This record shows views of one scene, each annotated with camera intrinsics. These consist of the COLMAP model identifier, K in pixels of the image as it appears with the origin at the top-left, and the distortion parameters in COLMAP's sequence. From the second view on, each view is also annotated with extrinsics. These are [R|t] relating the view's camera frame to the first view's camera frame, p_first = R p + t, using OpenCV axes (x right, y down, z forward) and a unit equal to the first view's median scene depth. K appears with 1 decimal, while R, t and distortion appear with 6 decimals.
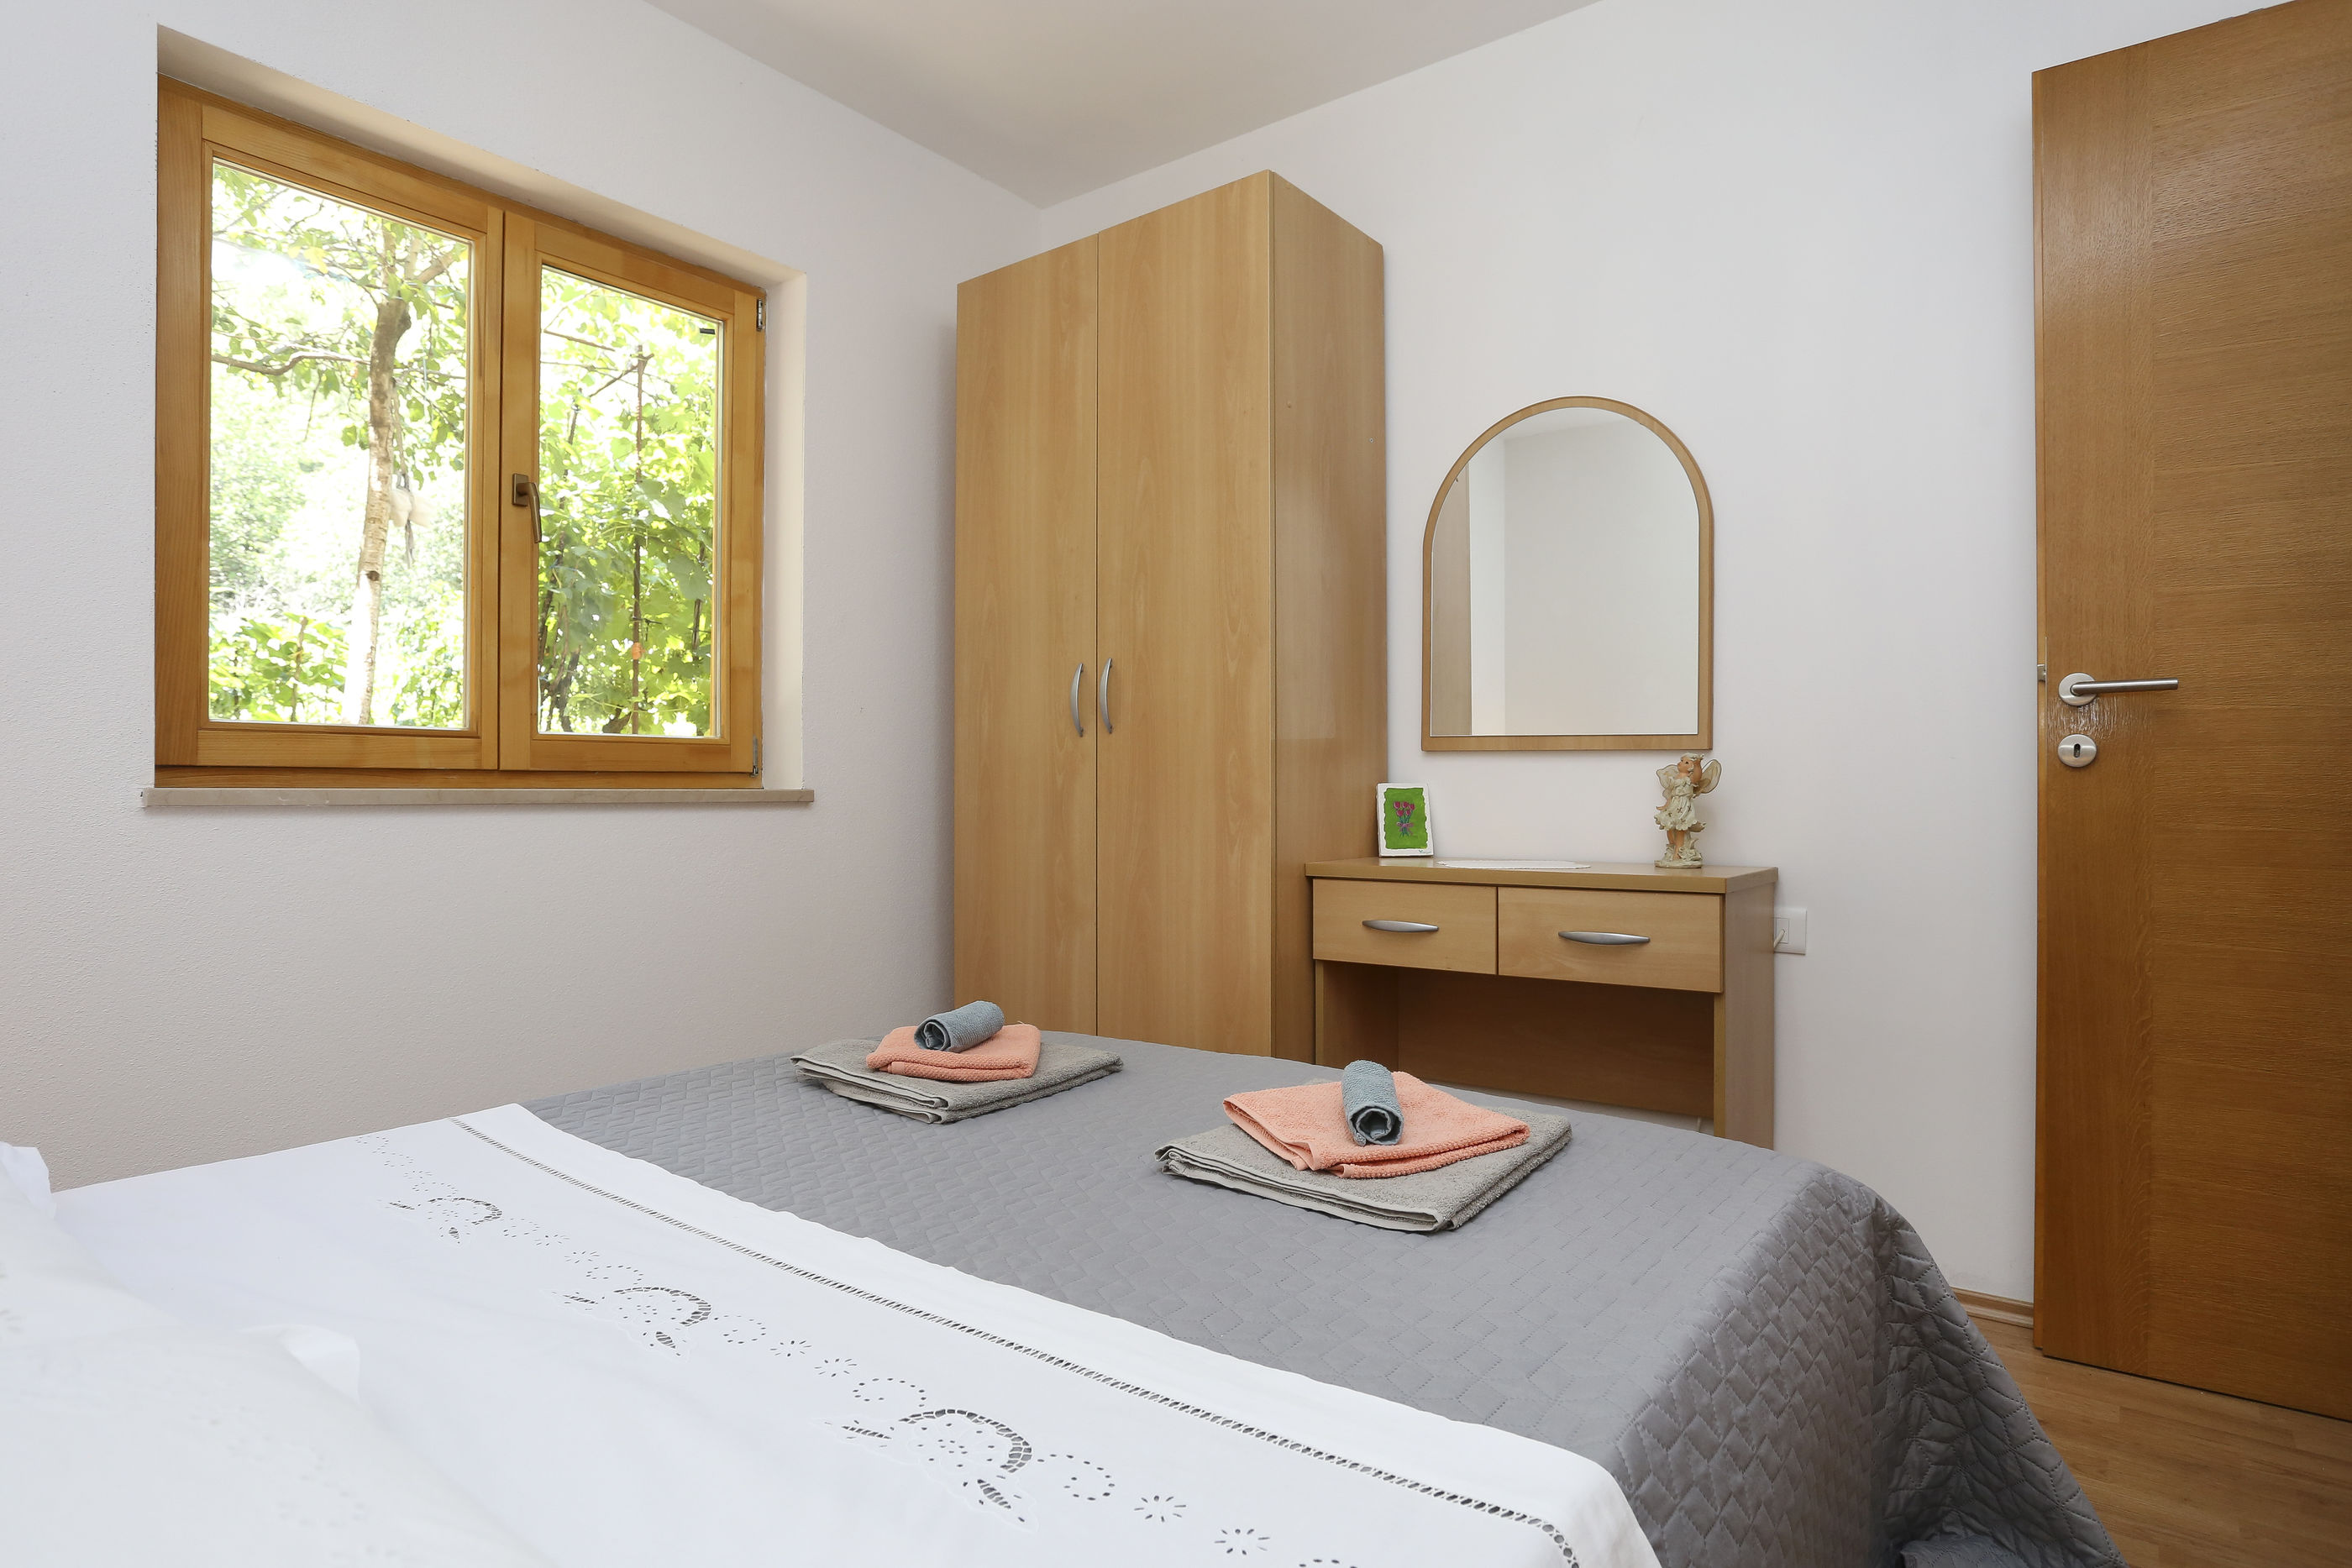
lens RADIAL K [[1313.0, 0, 1200.0], [0, 1313.0, 764.3], [0, 0, 1]] dist [-0.082901, 0.063749]
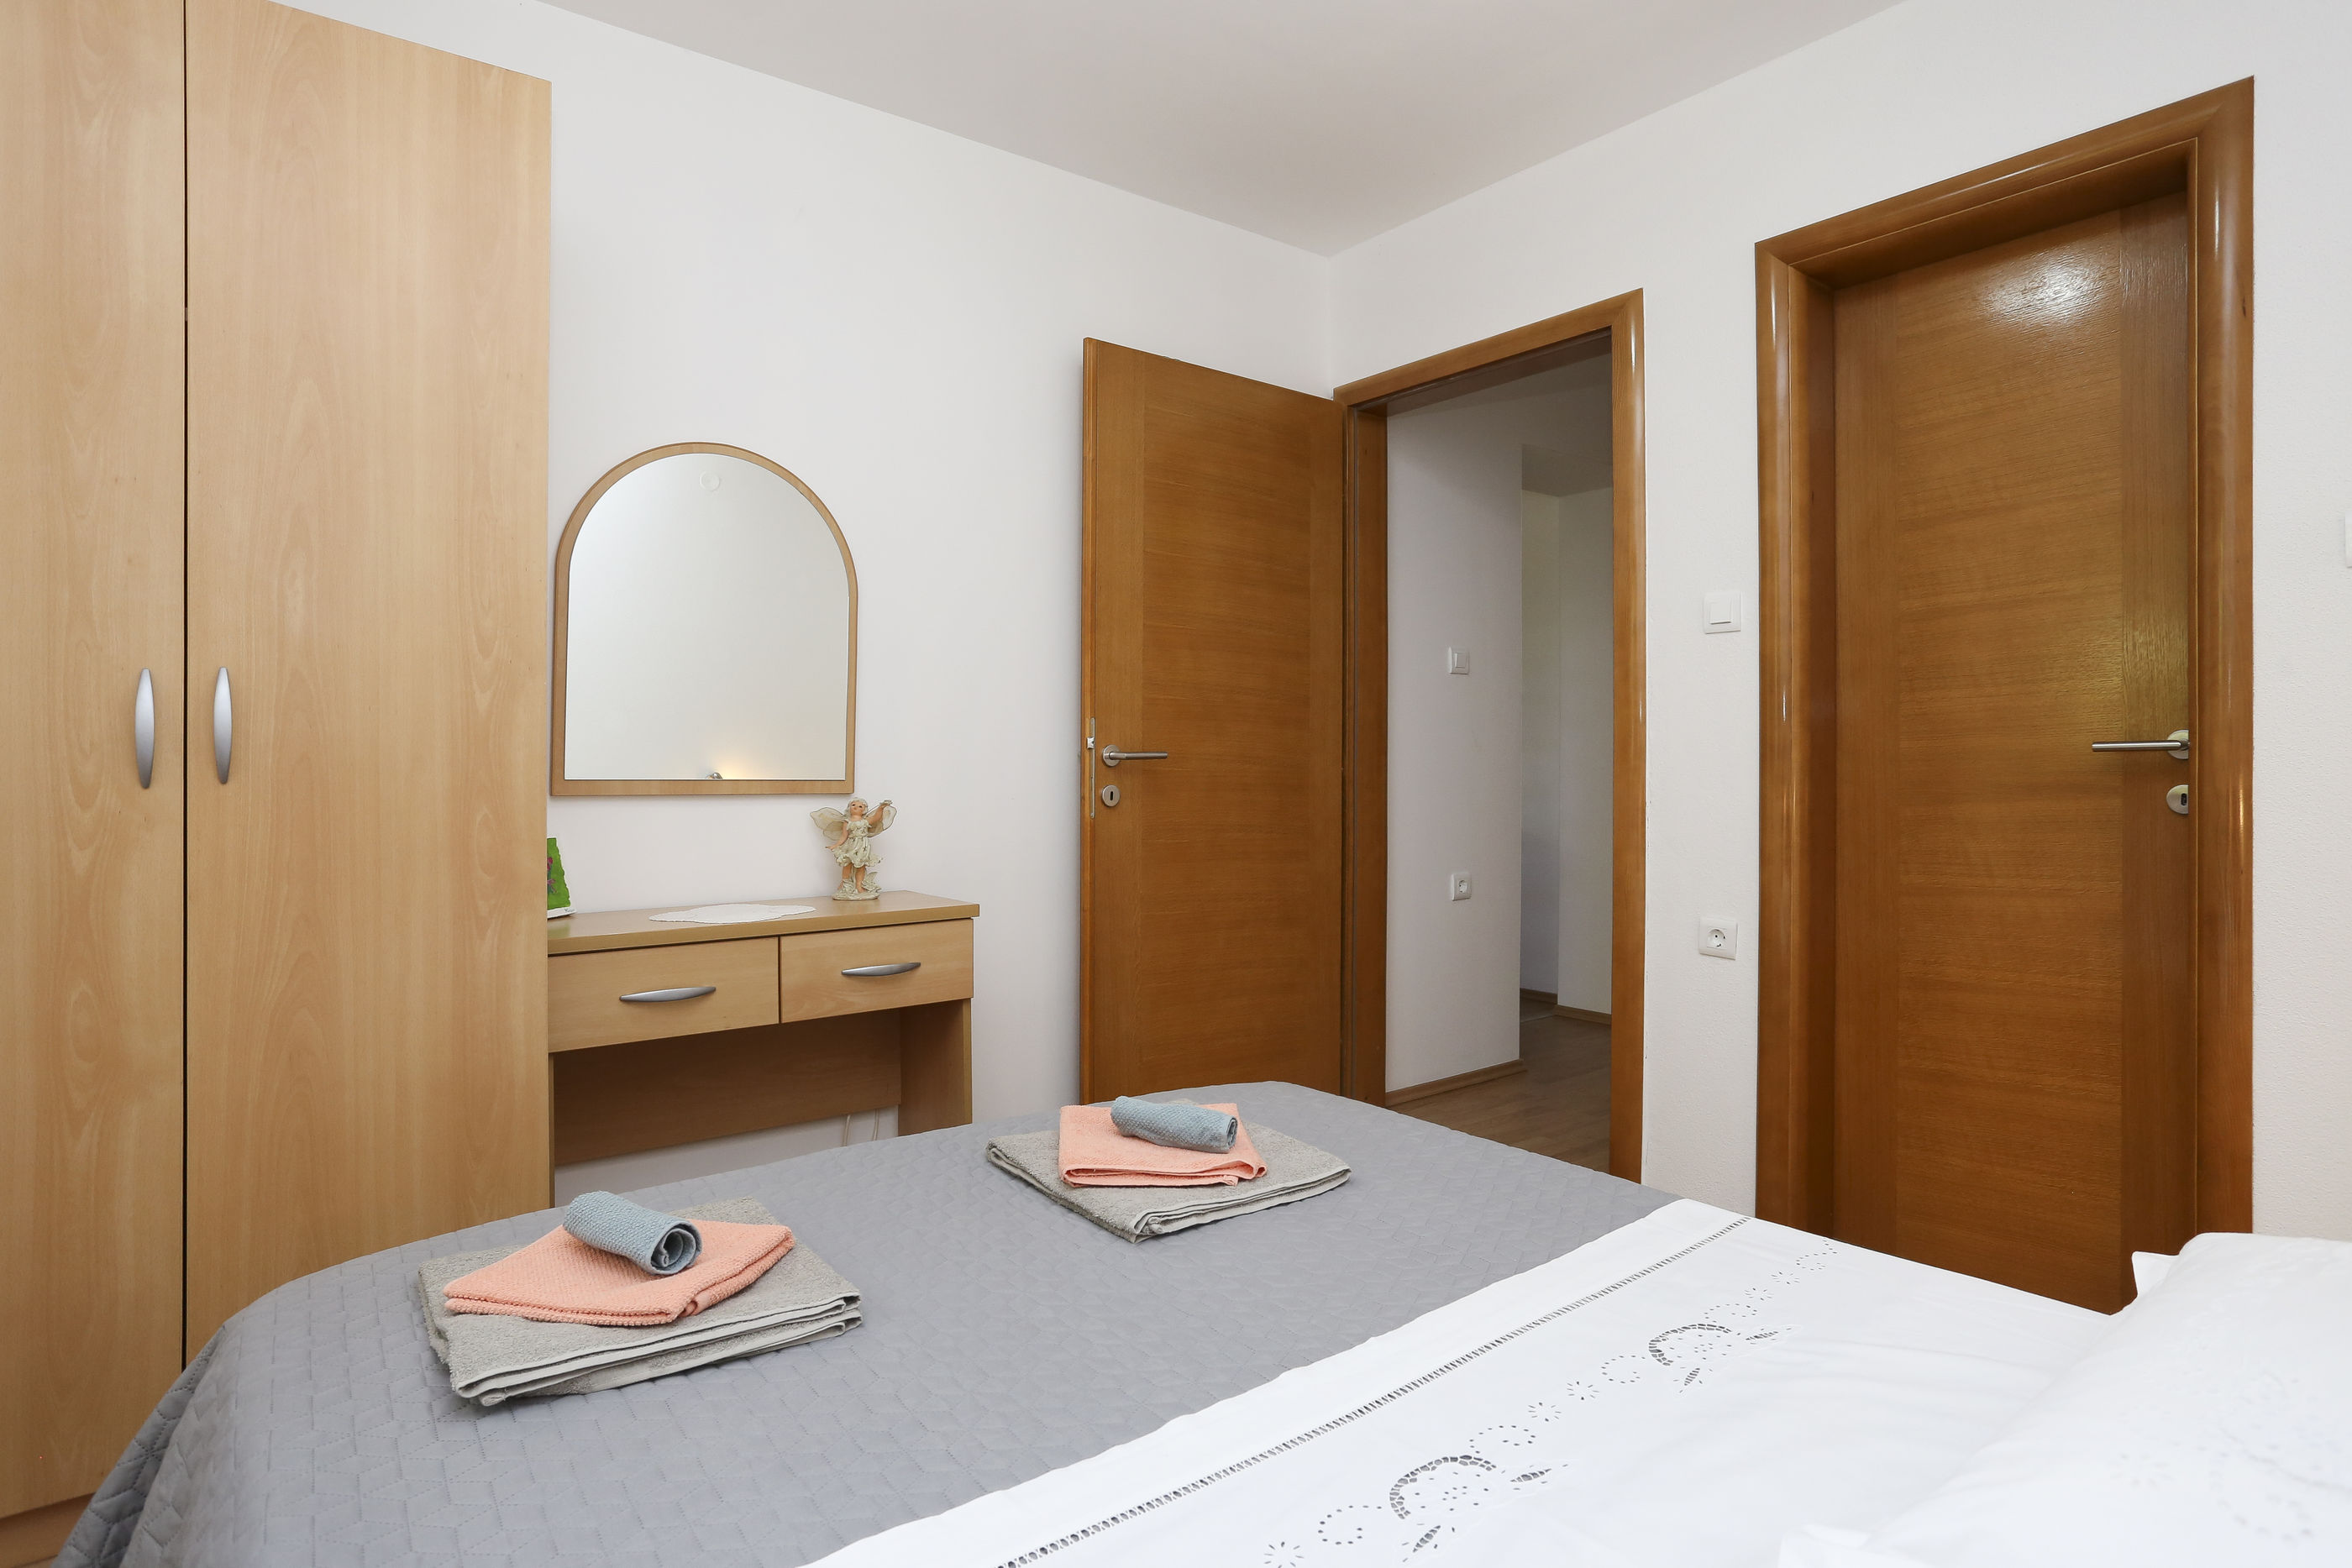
lens RADIAL K [[1253.2, 0, 1173.6], [0, 1253.2, 762.9], [0, 0, 1]] dist [-0.014061, 0.000605]
pose [[0.268769, -0.000473, 0.963205, -0.598923], [-0.012405, 0.999915, 0.003953, -0.046765], [-0.963125, -0.013011, 0.268740, 0.425598]]
